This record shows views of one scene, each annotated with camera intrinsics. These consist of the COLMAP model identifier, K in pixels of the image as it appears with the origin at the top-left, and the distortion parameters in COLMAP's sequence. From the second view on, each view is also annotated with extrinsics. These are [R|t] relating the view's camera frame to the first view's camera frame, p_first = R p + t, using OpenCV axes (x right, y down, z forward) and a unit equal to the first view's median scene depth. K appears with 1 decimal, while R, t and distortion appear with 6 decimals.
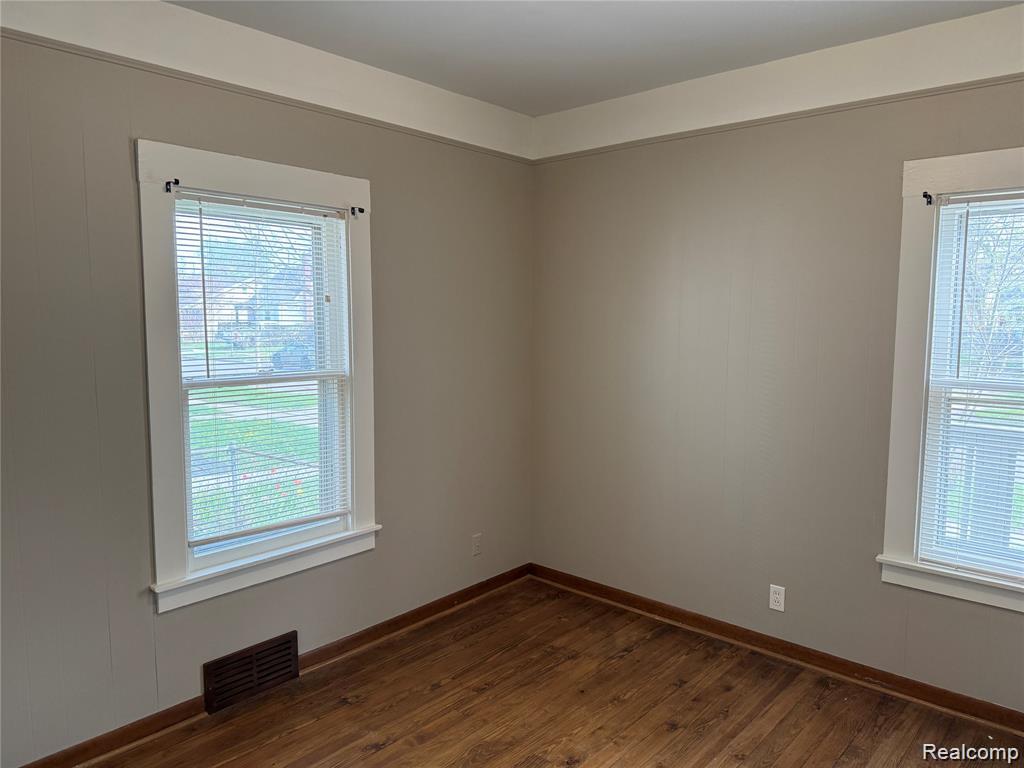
lens RADIAL K [[723.1, 0, 511.4], [0, 723.1, 387.8], [0, 0, 1]] dist [0.000083, 0.008986]
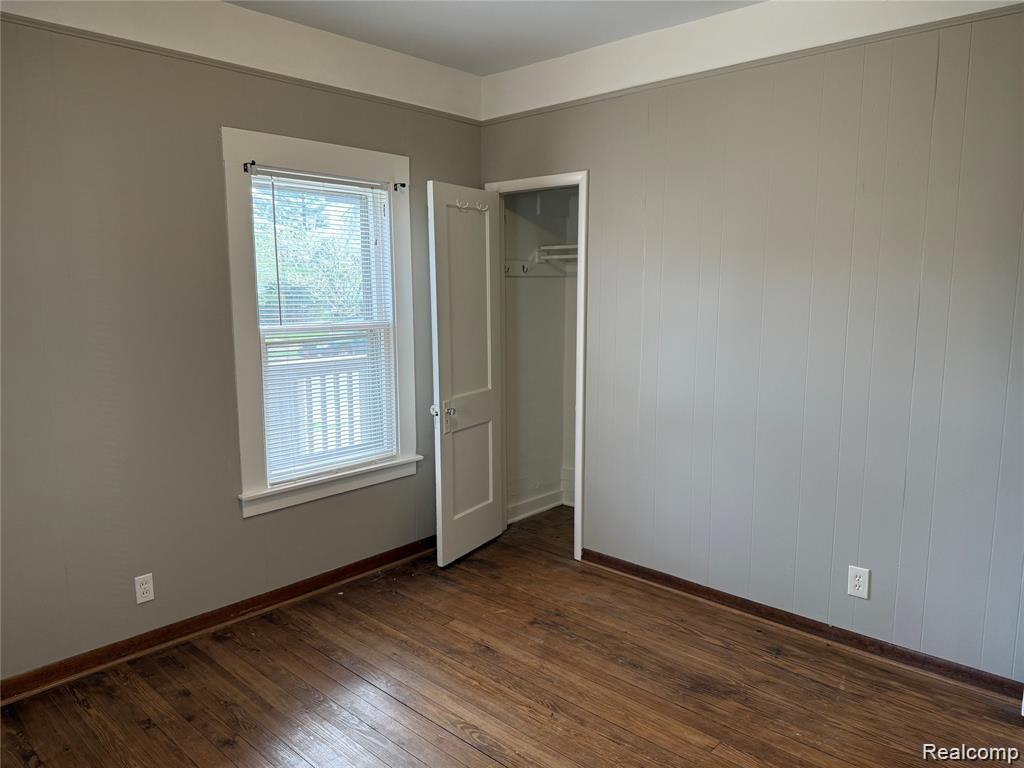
lens RADIAL K [[723.1, 0, 511.3], [0, 723.1, 381.6], [0, 0, 1]] dist [0.000083, 0.008986]
pose [[0.024260, -0.134192, 0.990658, -0.529691], [0.107072, 0.985599, 0.130885, -0.033930], [-0.993955, 0.102896, 0.038279, 0.543666]]
